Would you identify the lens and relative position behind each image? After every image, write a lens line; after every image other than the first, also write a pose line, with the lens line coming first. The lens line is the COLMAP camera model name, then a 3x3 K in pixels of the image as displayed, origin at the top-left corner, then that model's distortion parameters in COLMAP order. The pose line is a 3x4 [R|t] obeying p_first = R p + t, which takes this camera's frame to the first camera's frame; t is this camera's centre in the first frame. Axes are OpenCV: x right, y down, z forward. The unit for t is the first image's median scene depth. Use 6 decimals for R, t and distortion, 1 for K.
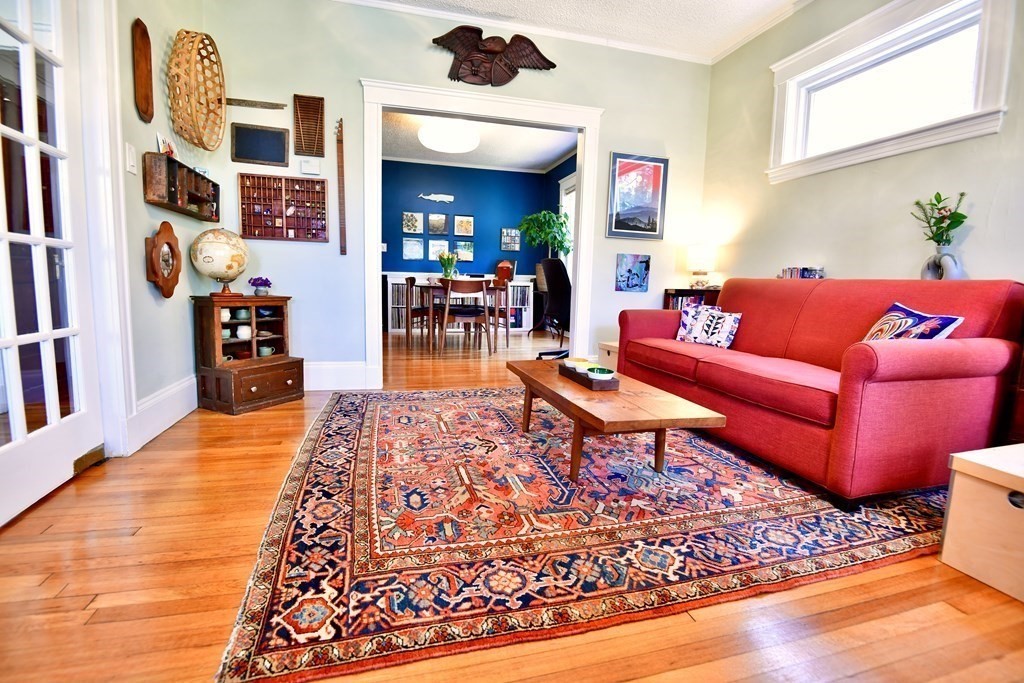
lens RADIAL K [[469.2, 0, 516.3], [0, 469.2, 339.7], [0, 0, 1]] dist [-0.012984, -0.005500]
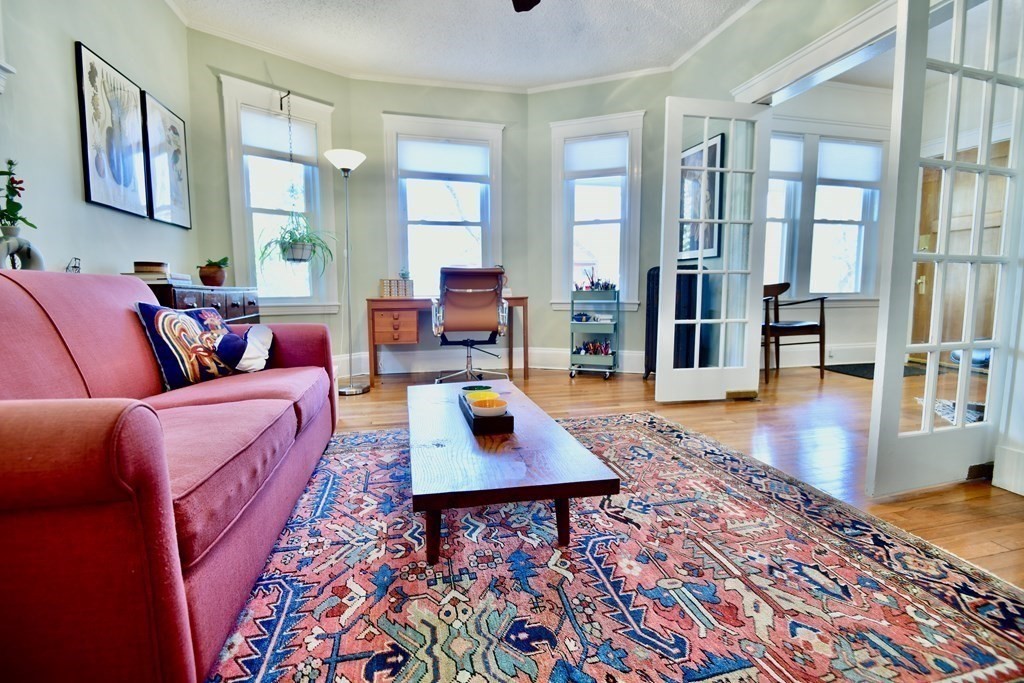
lens RADIAL K [[469.2, 0, 509.6], [0, 469.2, 336.3], [0, 0, 1]] dist [-0.012984, -0.005500]
pose [[-0.997737, -0.026725, 0.061697, 0.063932], [-0.012609, 0.975702, 0.218741, -0.197763], [-0.066043, 0.217468, -0.973831, 1.670738]]
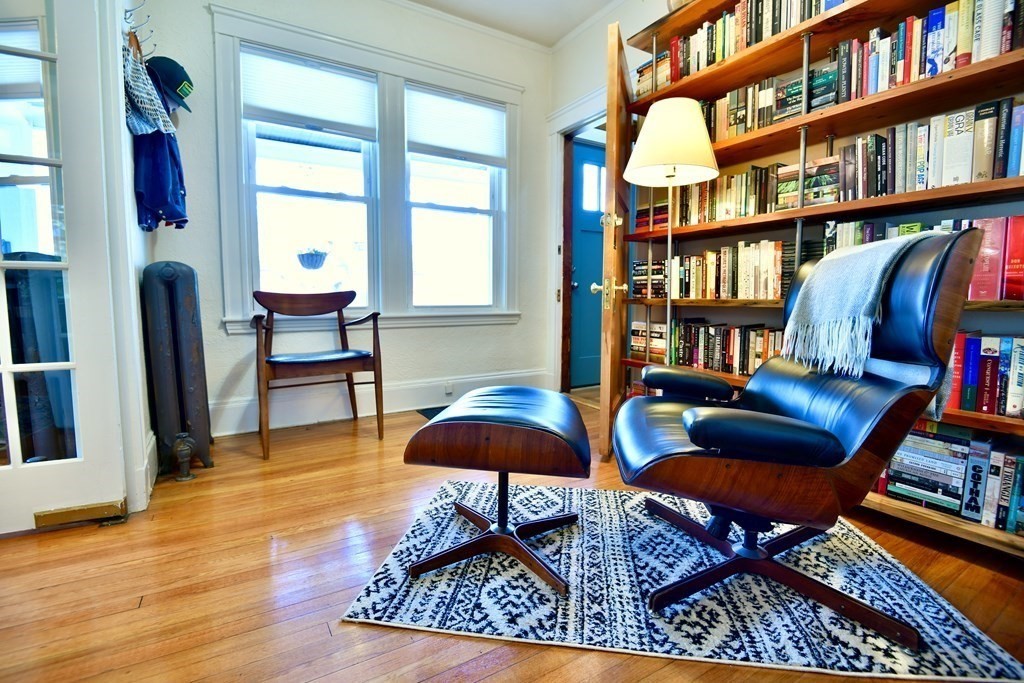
lens RADIAL K [[469.2, 0, 514.3], [0, 469.2, 334.7], [0, 0, 1]] dist [-0.012984, -0.005500]
pose [[-0.965750, -0.003961, -0.259445, -1.020814], [-0.054608, 0.980592, 0.188300, -0.155578], [0.253664, 0.196018, -0.947223, 1.037268]]
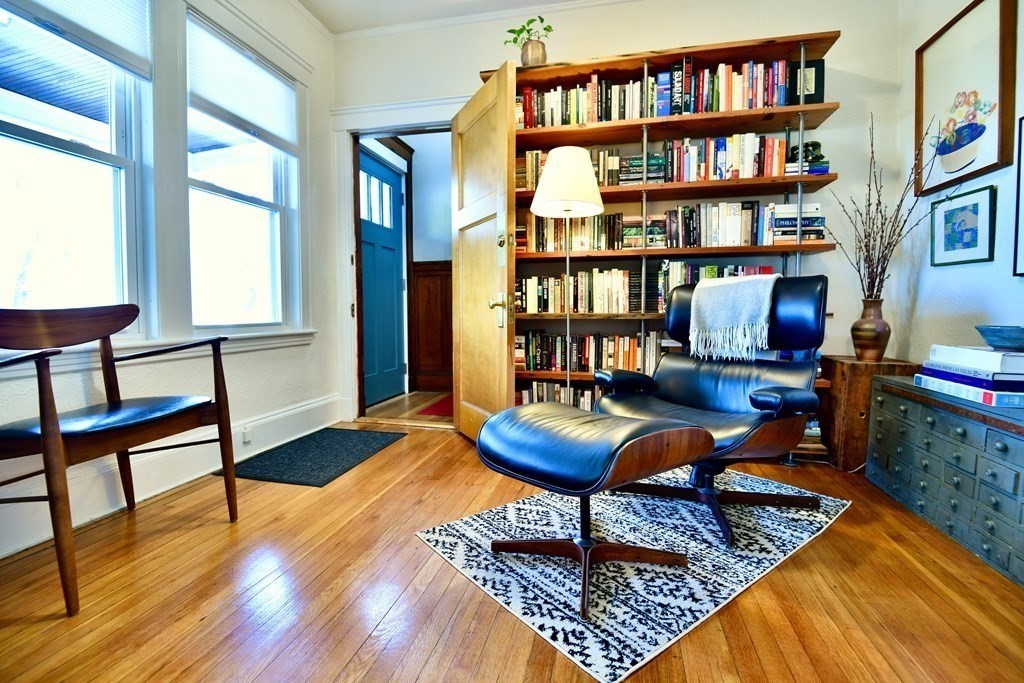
lens RADIAL K [[469.2, 0, 507.8], [0, 469.2, 334.5], [0, 0, 1]] dist [-0.012984, -0.005500]
pose [[-0.485208, 0.023071, -0.874094, -0.553280], [-0.113208, 0.989581, 0.088961, -0.102659], [0.867039, 0.142119, -0.477541, 0.649101]]
